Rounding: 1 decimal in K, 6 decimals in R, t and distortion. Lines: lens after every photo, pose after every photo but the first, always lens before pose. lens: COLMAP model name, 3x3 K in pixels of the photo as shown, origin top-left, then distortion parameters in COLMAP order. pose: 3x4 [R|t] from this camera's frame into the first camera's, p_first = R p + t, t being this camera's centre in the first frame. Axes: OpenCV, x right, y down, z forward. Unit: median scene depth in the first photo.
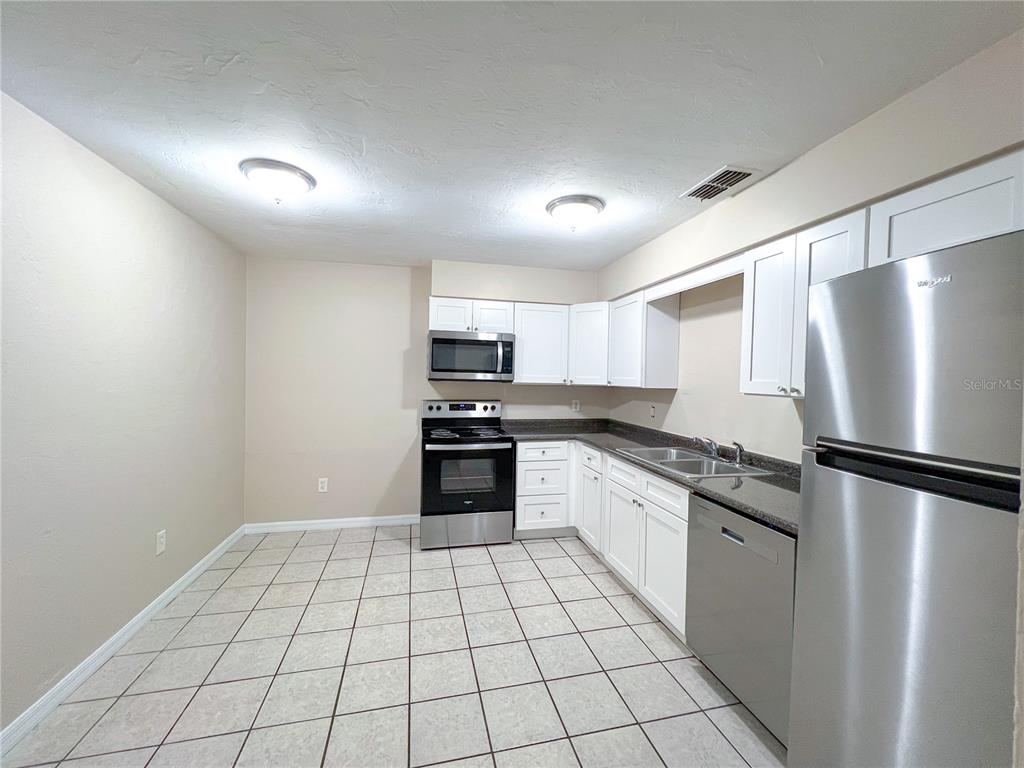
lens RADIAL K [[409.4, 0, 510.9], [0, 409.4, 384.2], [0, 0, 1]] dist [0.000743, 0.000199]
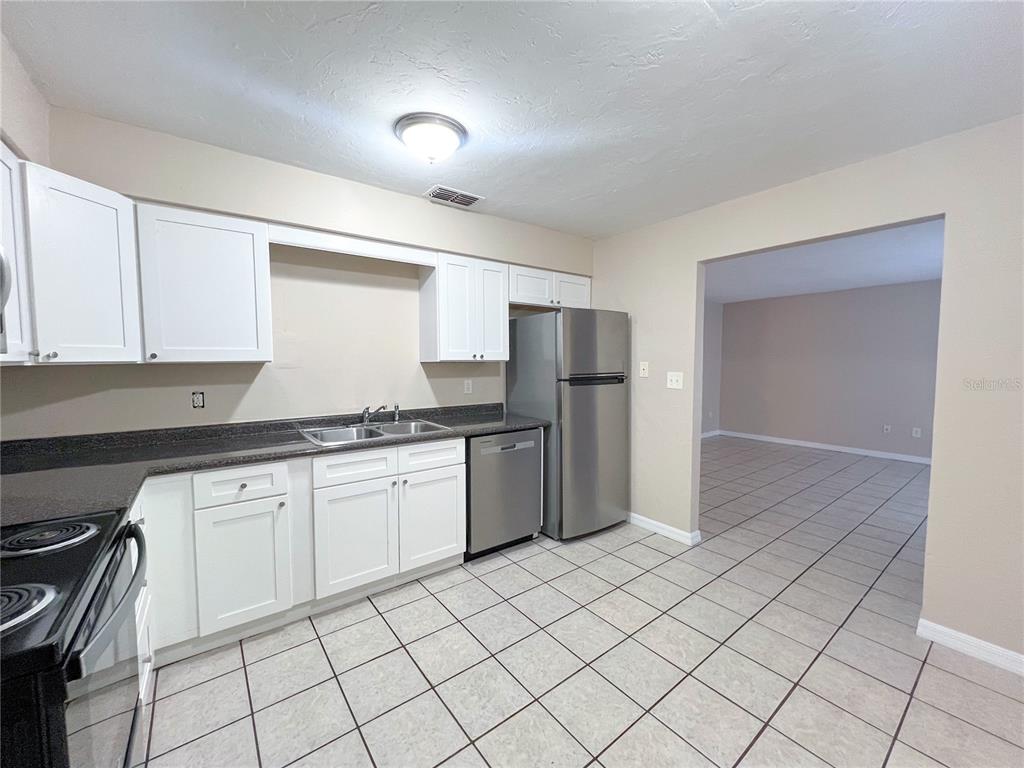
lens RADIAL K [[409.4, 0, 510.5], [0, 409.4, 382.4], [0, 0, 1]] dist [0.000743, 0.000199]
pose [[-0.403462, -0.073790, 0.912016, -0.688376], [0.011438, 0.996258, 0.085666, -0.017285], [-0.914925, 0.044994, -0.401109, 1.234033]]
